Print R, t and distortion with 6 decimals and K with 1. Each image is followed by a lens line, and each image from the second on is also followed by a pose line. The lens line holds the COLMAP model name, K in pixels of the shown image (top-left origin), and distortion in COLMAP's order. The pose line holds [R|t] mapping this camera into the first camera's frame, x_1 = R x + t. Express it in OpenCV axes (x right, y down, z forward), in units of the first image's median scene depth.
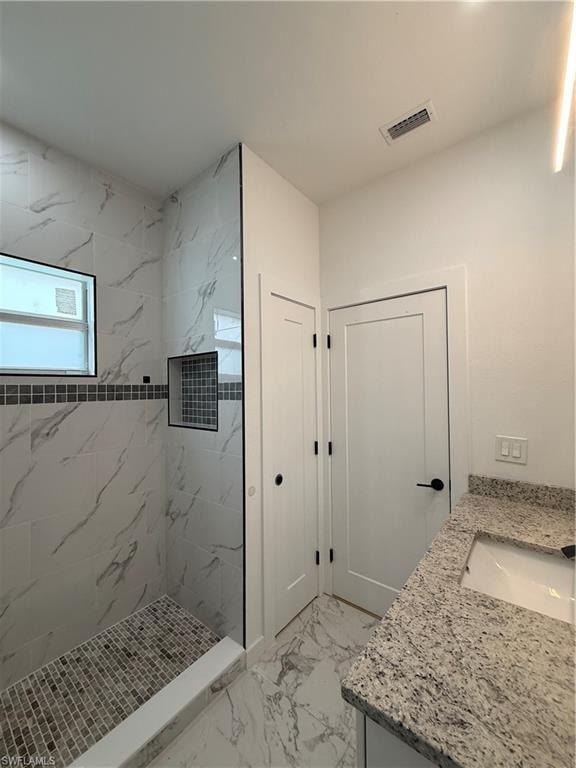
lens RADIAL K [[305.8, 0, 288.3], [0, 305.8, 384.3], [0, 0, 1]] dist [-0.001814, 0.000173]
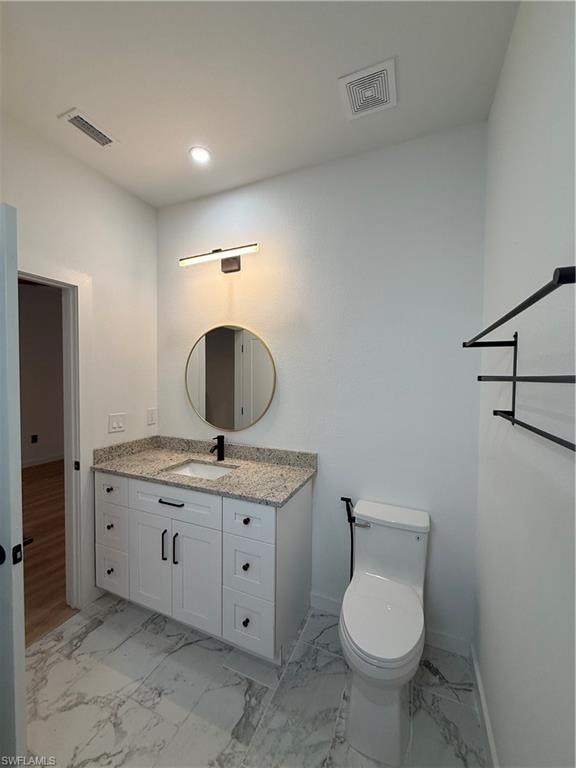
lens RADIAL K [[305.8, 0, 287.4], [0, 305.8, 383.2], [0, 0, 1]] dist [-0.001814, 0.000173]
pose [[-0.271612, -0.019660, 0.962206, -0.797505], [-0.020770, 0.999678, 0.014563, -0.005521], [-0.962183, -0.016029, -0.271933, 0.595713]]
